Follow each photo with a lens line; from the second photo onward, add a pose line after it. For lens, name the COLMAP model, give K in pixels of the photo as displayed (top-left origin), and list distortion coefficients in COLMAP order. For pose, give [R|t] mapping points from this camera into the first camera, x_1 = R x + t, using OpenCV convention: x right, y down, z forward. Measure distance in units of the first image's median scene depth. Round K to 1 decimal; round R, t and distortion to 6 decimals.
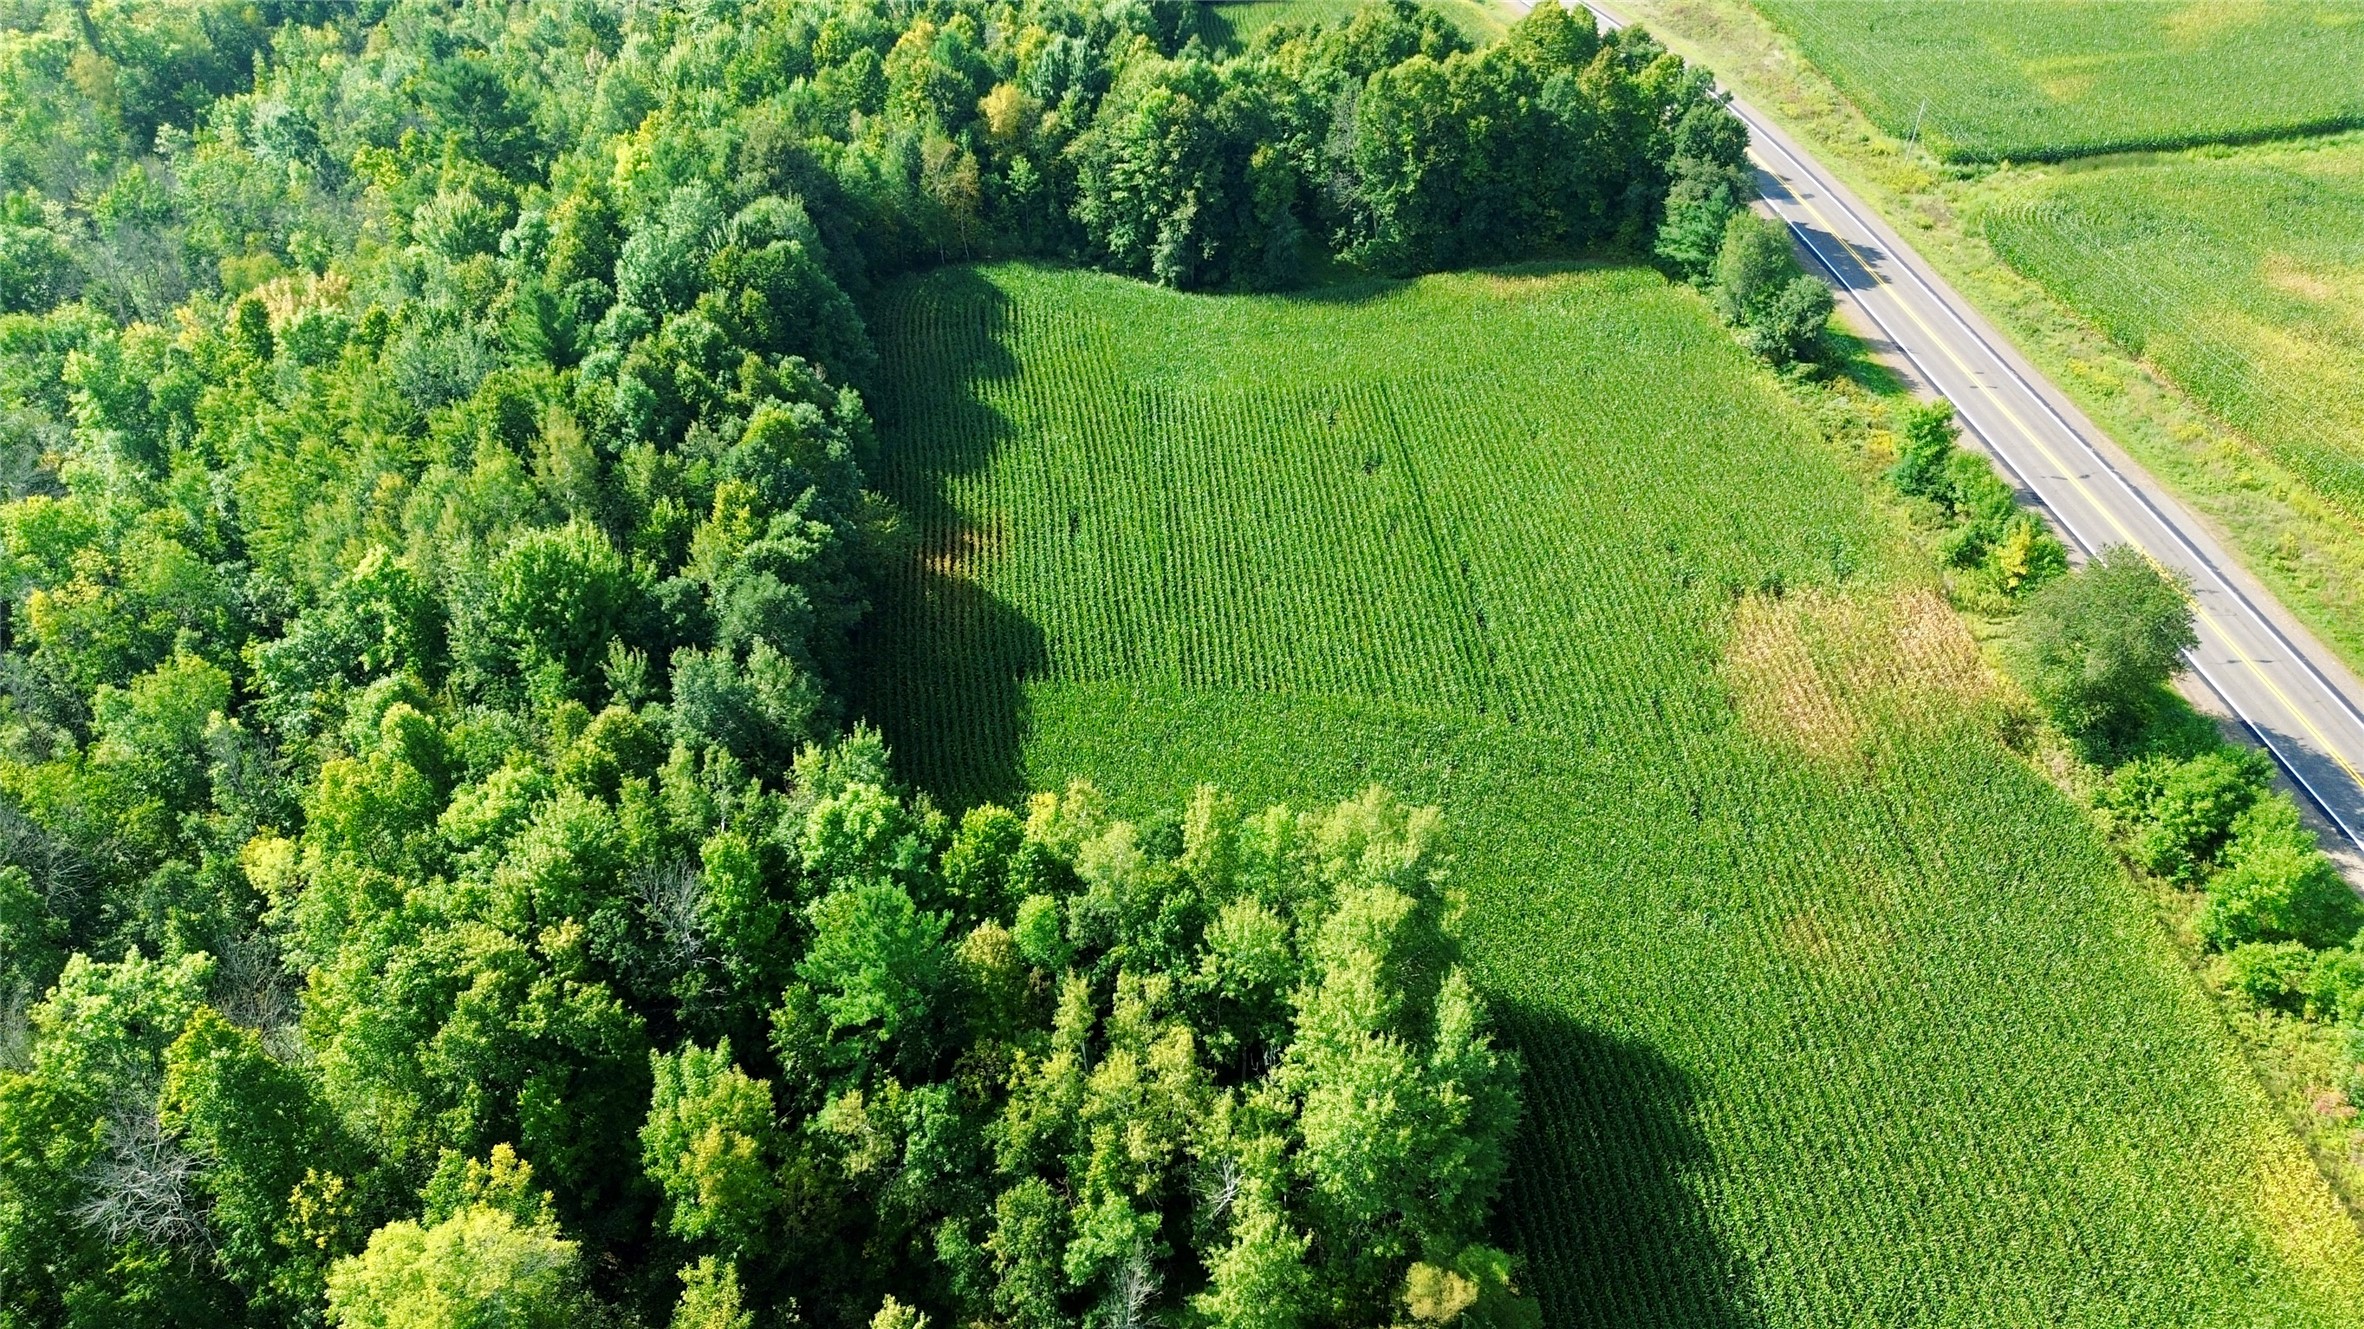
lens RADIAL K [[1674.2, 0, 1187.1], [0, 1674.2, 671.1], [0, 0, 1]] dist [0.073209, -0.070399]
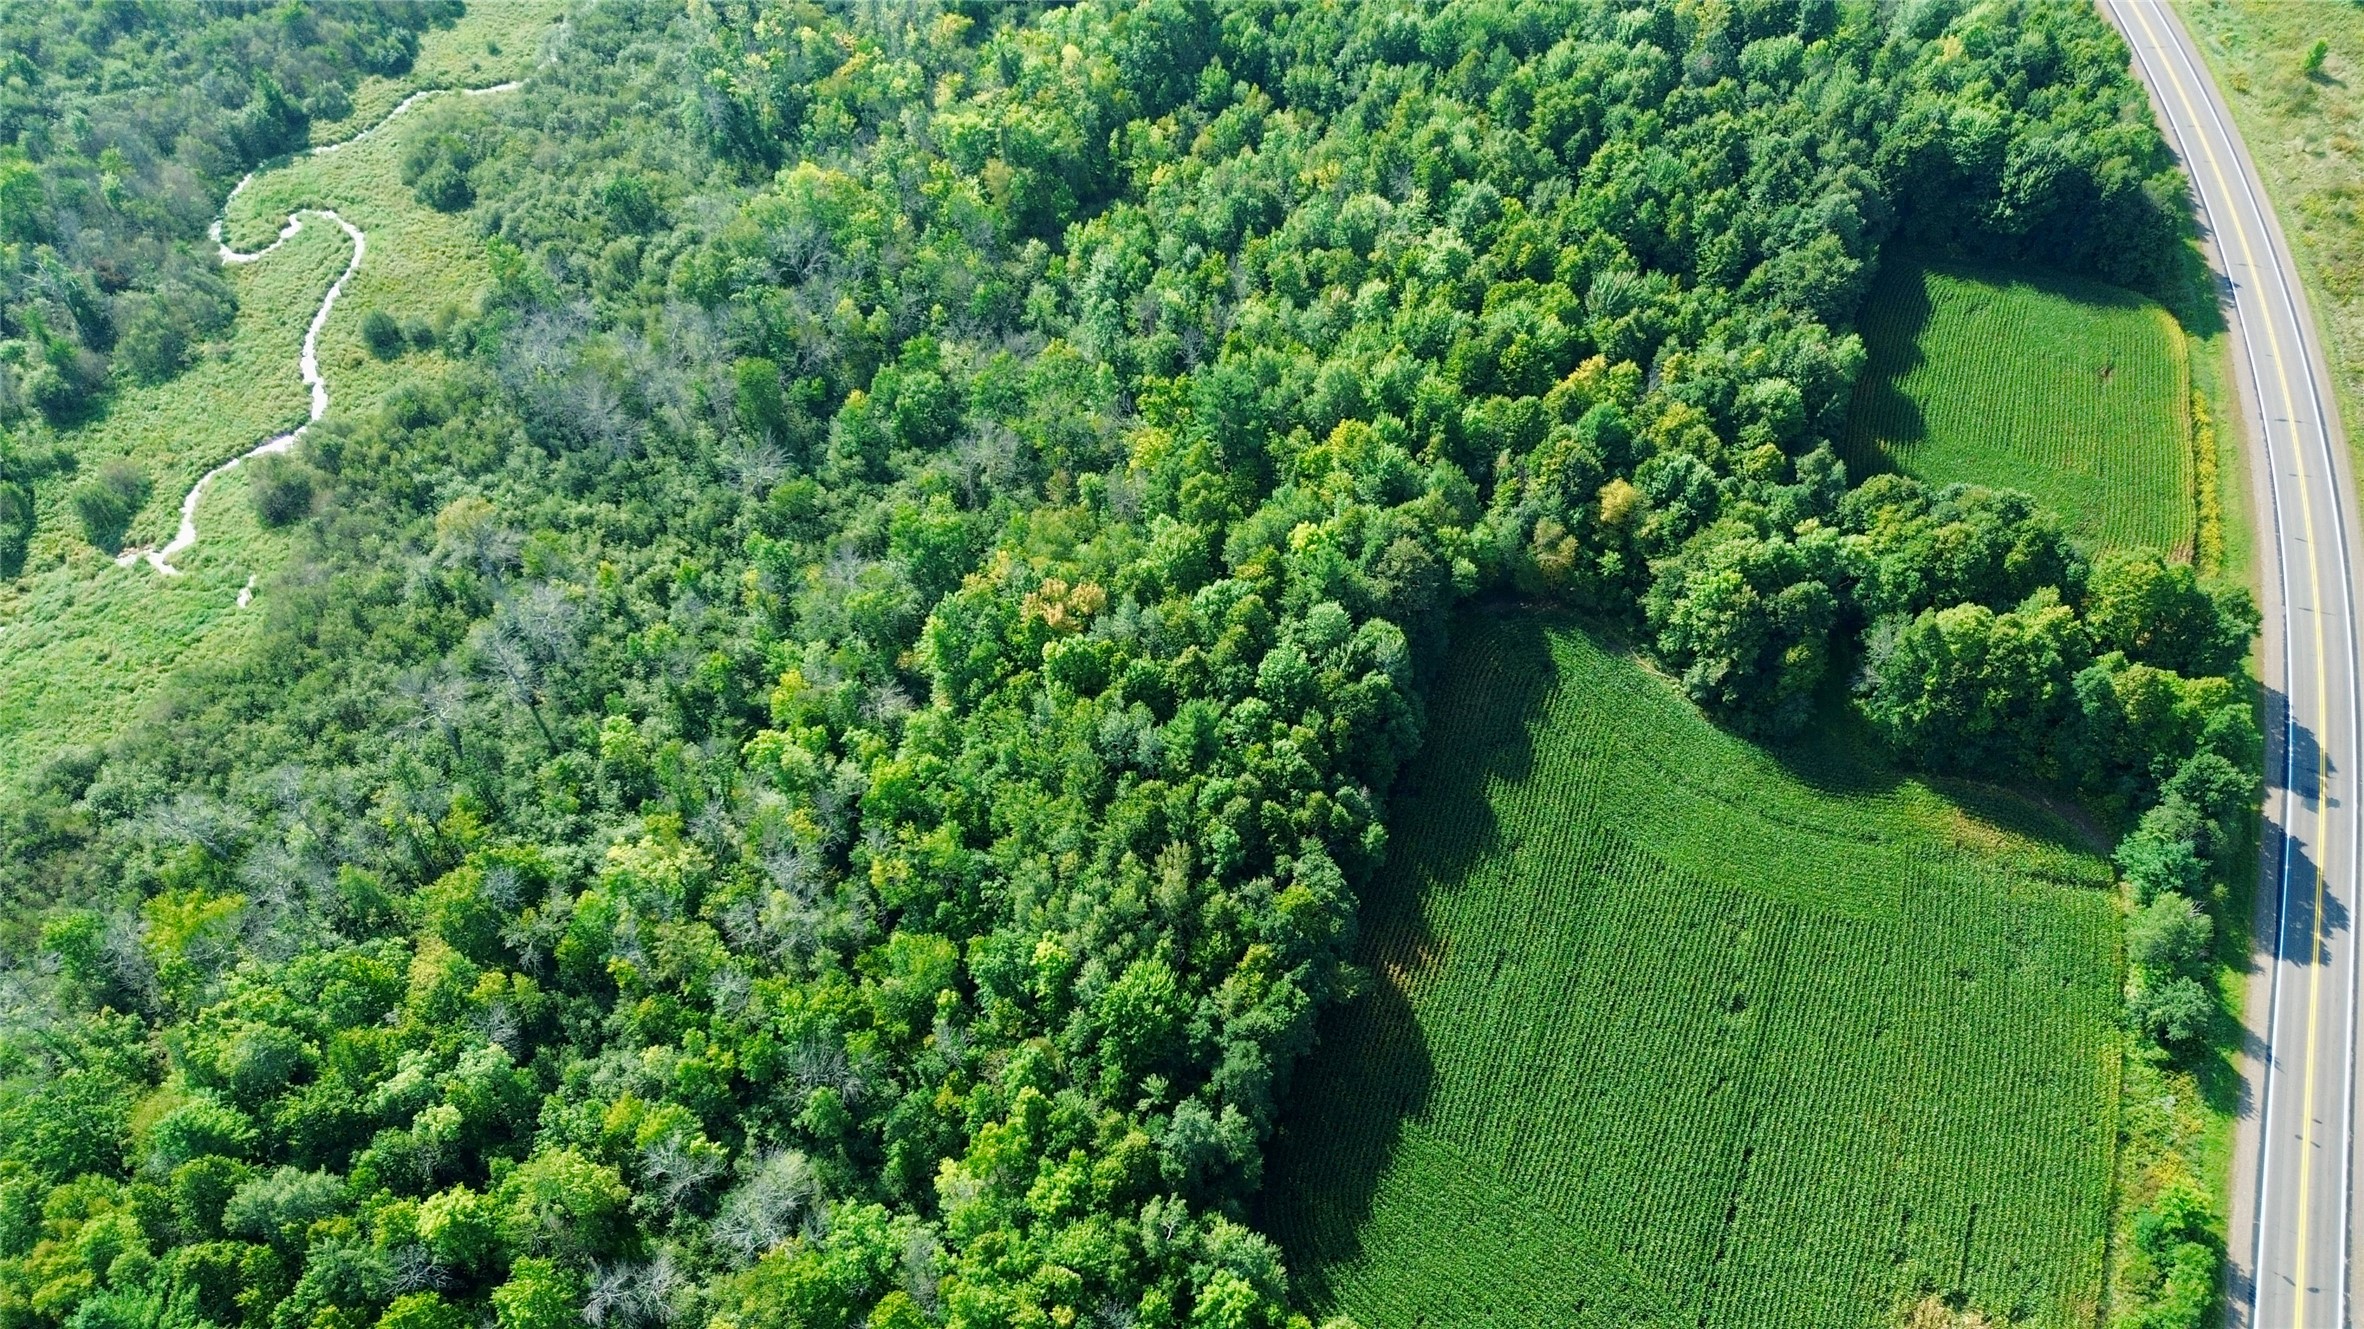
lens RADIAL K [[1674.2, 0, 1185.4], [0, 1674.2, 663.9], [0, 0, 1]] dist [0.073209, -0.070399]
pose [[0.881577, 0.368614, -0.294864, 0.021159], [-0.281929, 0.912173, 0.297417, -0.628358], [0.378599, -0.179065, 0.908074, -0.297835]]
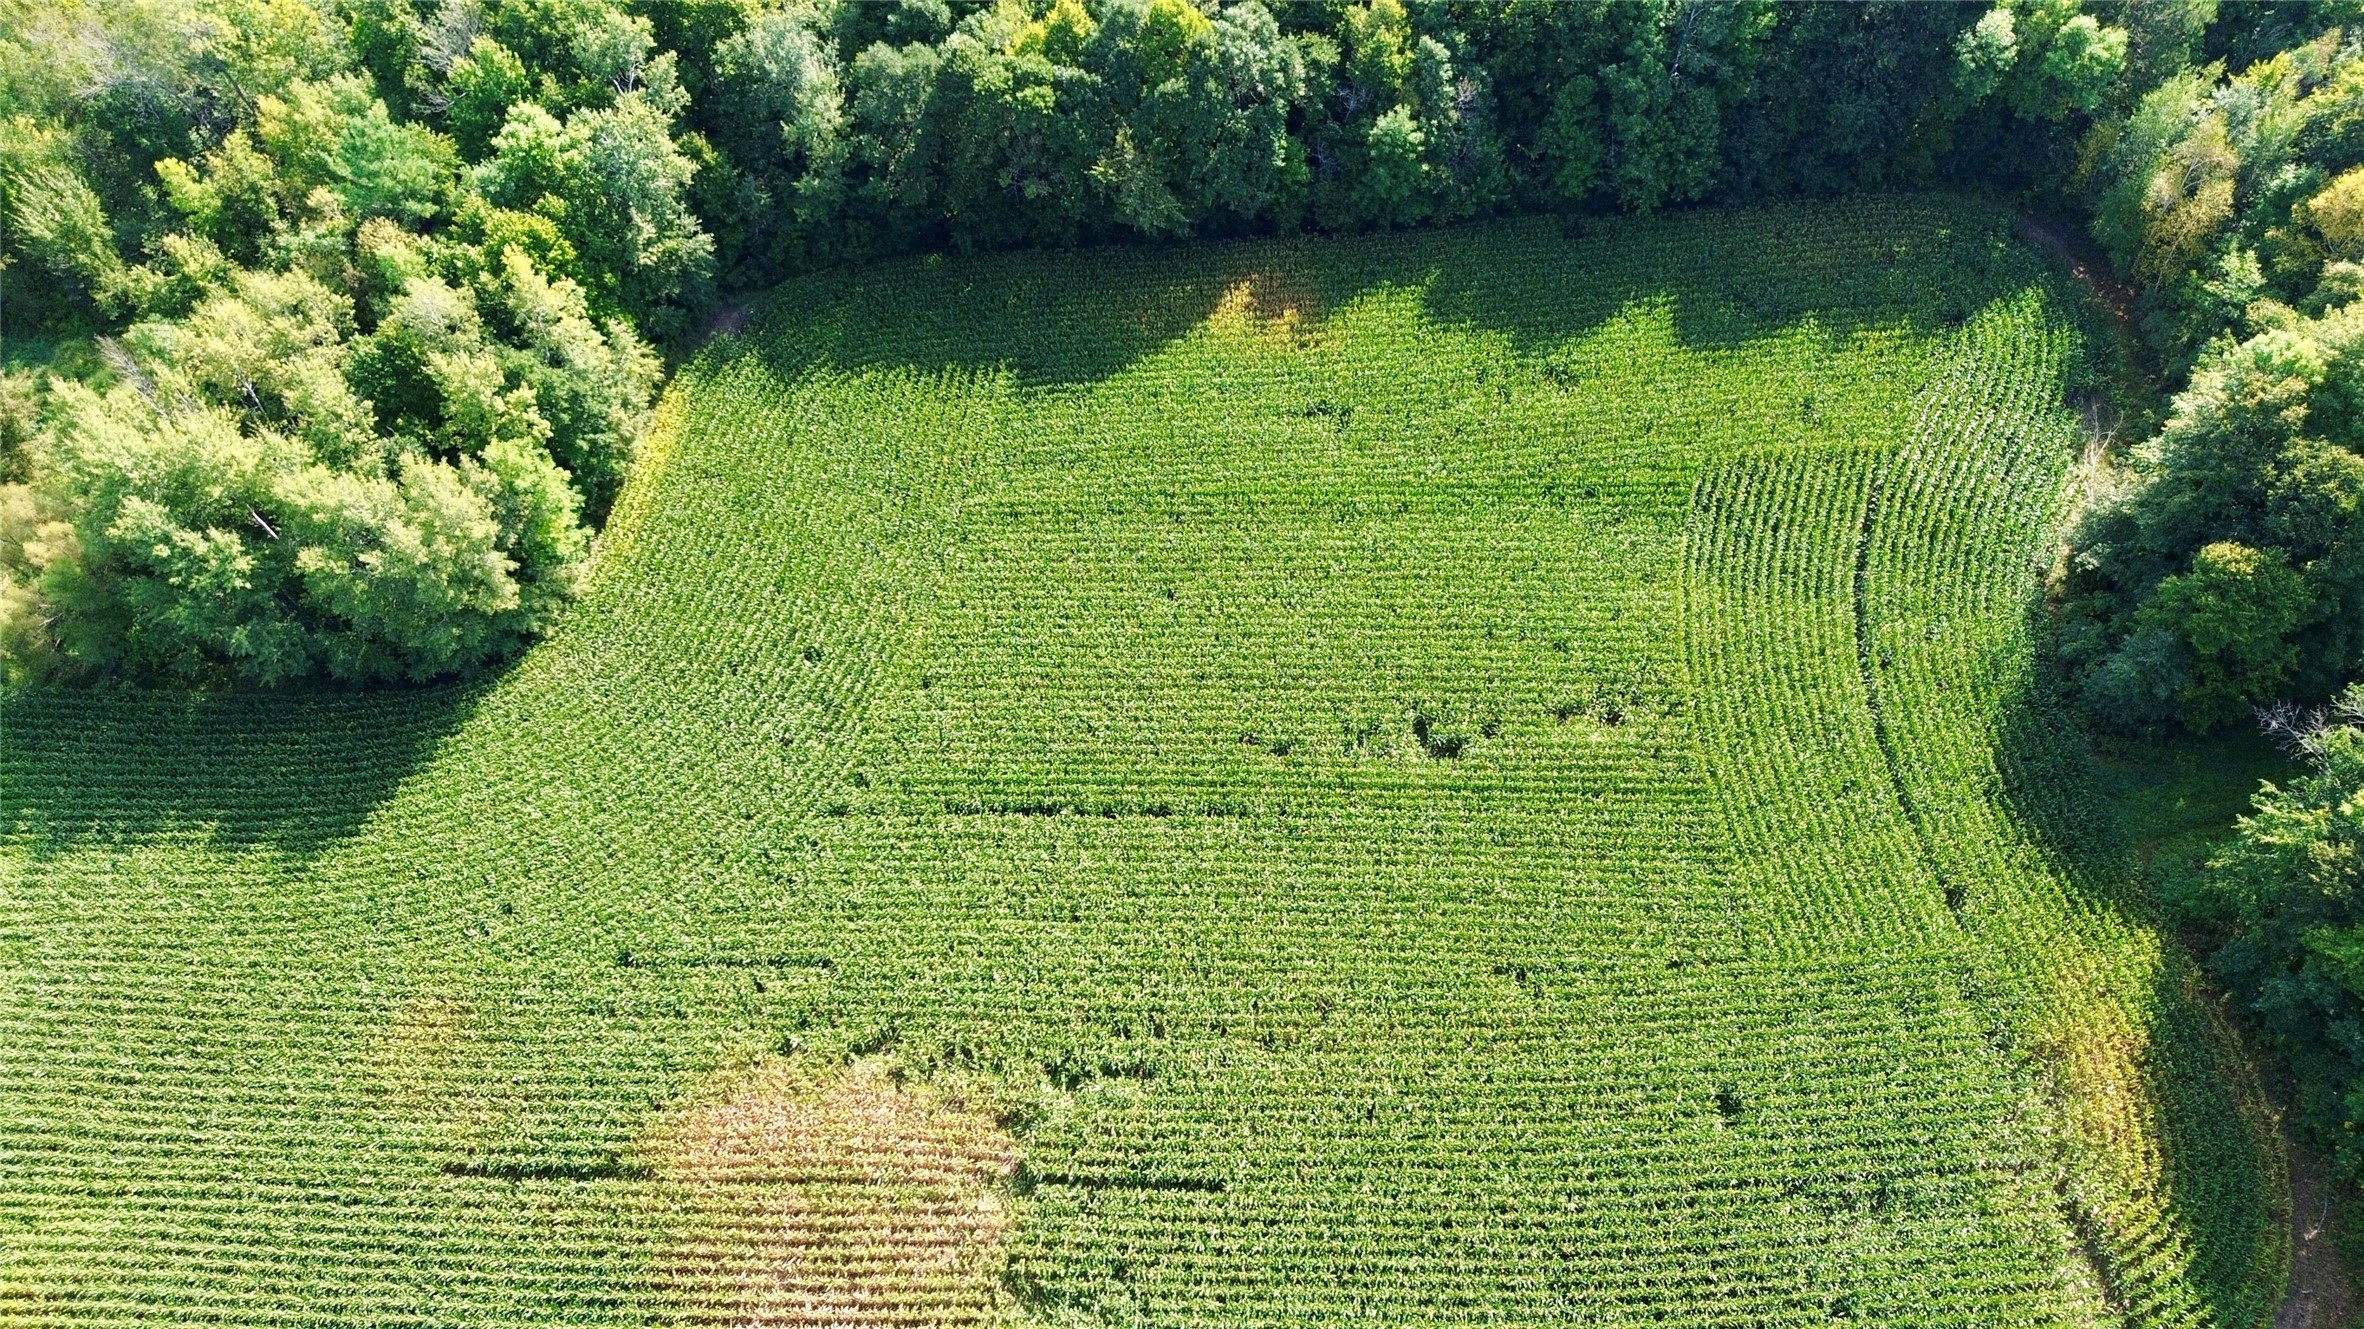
lens RADIAL K [[1674.2, 0, 1178.7], [0, 1674.2, 660.5], [0, 0, 1]] dist [0.073209, -0.070399]
pose [[-0.068893, 0.870851, -0.486696, 0.427253], [-0.590134, 0.357772, 0.723699, -0.577133], [0.804360, 0.337074, 0.489271, 0.554987]]
